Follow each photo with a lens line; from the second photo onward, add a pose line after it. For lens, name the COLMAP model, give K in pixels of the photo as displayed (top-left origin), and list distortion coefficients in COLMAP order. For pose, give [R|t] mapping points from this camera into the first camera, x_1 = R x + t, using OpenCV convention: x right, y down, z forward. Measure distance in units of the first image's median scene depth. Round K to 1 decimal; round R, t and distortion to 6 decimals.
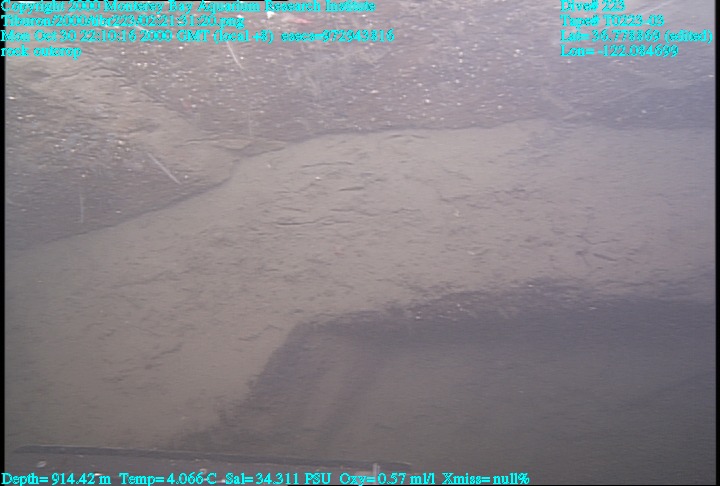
lens RADIAL K [[477.3, 0, 360.0], [0, 477.3, 243.0], [0, 0, 1]] dist [-0.027534, 0.001061]
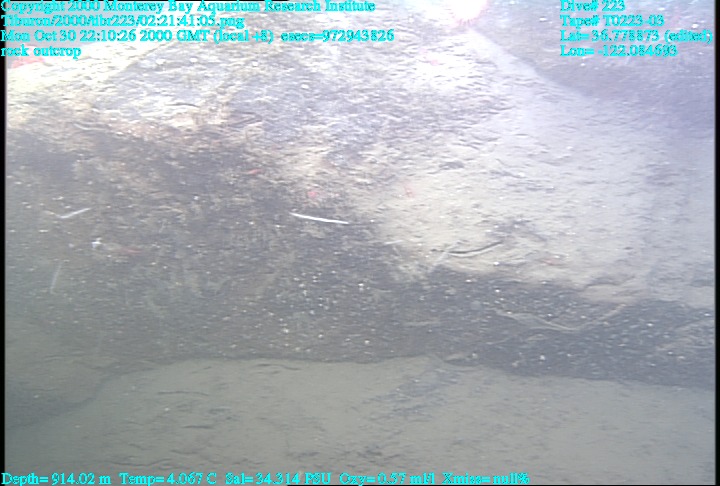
lens RADIAL K [[477.3, 0, 360.0], [0, 477.3, 243.0], [0, 0, 1]] dist [-0.027534, 0.001061]
pose [[0.986332, 0.019484, -0.163614, 0.408004], [-0.075688, 0.935599, -0.344857, -0.153950], [0.146358, 0.352527, 0.924286, 0.147356]]
